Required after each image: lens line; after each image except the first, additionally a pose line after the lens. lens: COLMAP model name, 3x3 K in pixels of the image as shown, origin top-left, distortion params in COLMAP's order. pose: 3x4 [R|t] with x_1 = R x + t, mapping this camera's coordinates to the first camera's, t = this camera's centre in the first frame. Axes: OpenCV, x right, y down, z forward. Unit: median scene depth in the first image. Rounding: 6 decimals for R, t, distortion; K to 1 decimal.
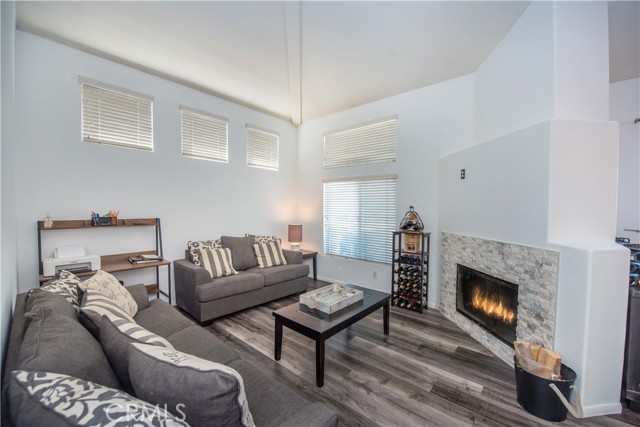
lens RADIAL K [[254.3, 0, 321.2], [0, 254.3, 214.2], [0, 0, 1]] dist [-0.019239, -0.005216]
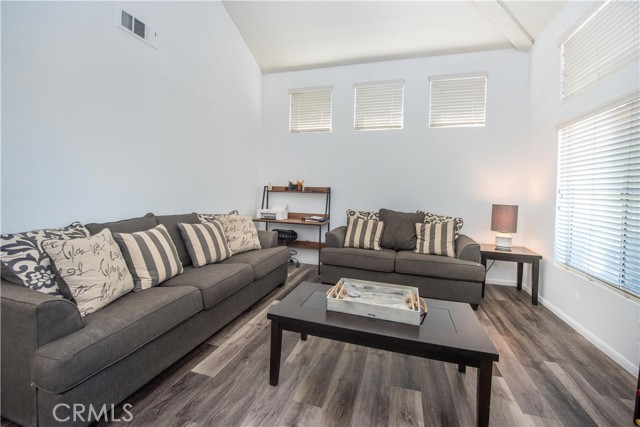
lens RADIAL K [[254.3, 0, 321.2], [0, 254.3, 214.2], [0, 0, 1]] dist [-0.019239, -0.005216]
pose [[0.419879, 0.079541, -0.904088, 0.390974], [-0.045105, 0.996750, 0.066745, 0.057887], [0.906459, 0.012754, 0.422102, 0.437933]]
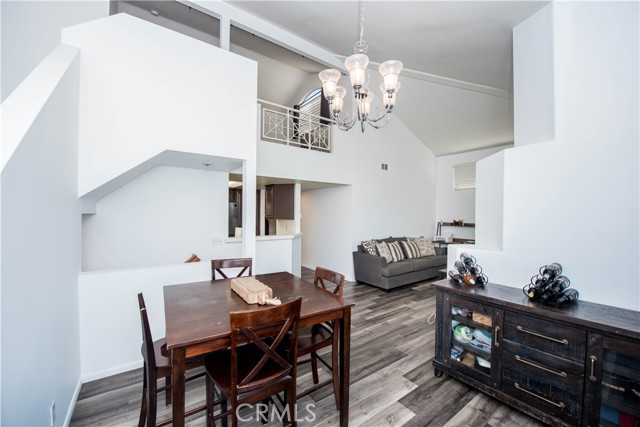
lens RADIAL K [[254.3, 0, 321.2], [0, 254.3, 214.2], [0, 0, 1]] dist [-0.019239, -0.005216]
pose [[-0.224386, -0.005513, -0.974485, 1.396559], [-0.028341, 0.999598, 0.000871, -0.021615], [0.974088, 0.027814, -0.224452, 0.234653]]
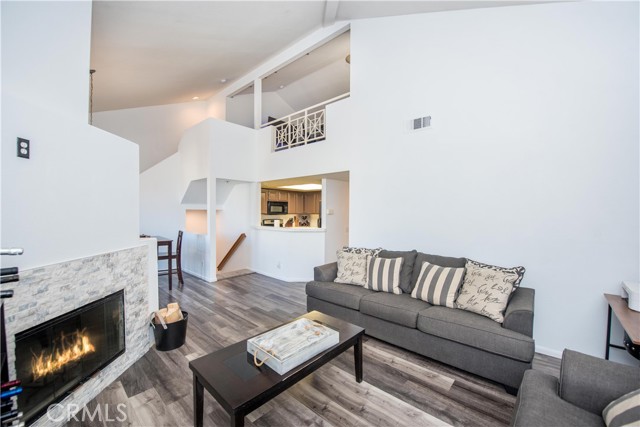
lens RADIAL K [[254.3, 0, 321.2], [0, 254.3, 214.2], [0, 0, 1]] dist [-0.019239, -0.005216]
pose [[-0.999791, -0.008779, 0.018487, -0.029457], [-0.008163, 0.999418, 0.033135, -0.040478], [-0.018767, 0.032977, -0.999280, 1.228414]]
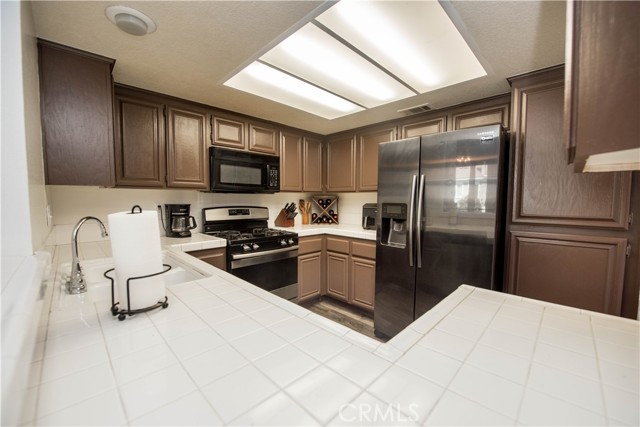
lens RADIAL K [[254.3, 0, 321.2], [0, 254.3, 214.2], [0, 0, 1]] dist [-0.019239, -0.005216]
pose [[-0.997889, -0.009394, 0.064257, 0.127636], [-0.003915, 0.996385, 0.084866, 0.038003], [-0.064822, 0.084435, -0.994318, -0.233879]]
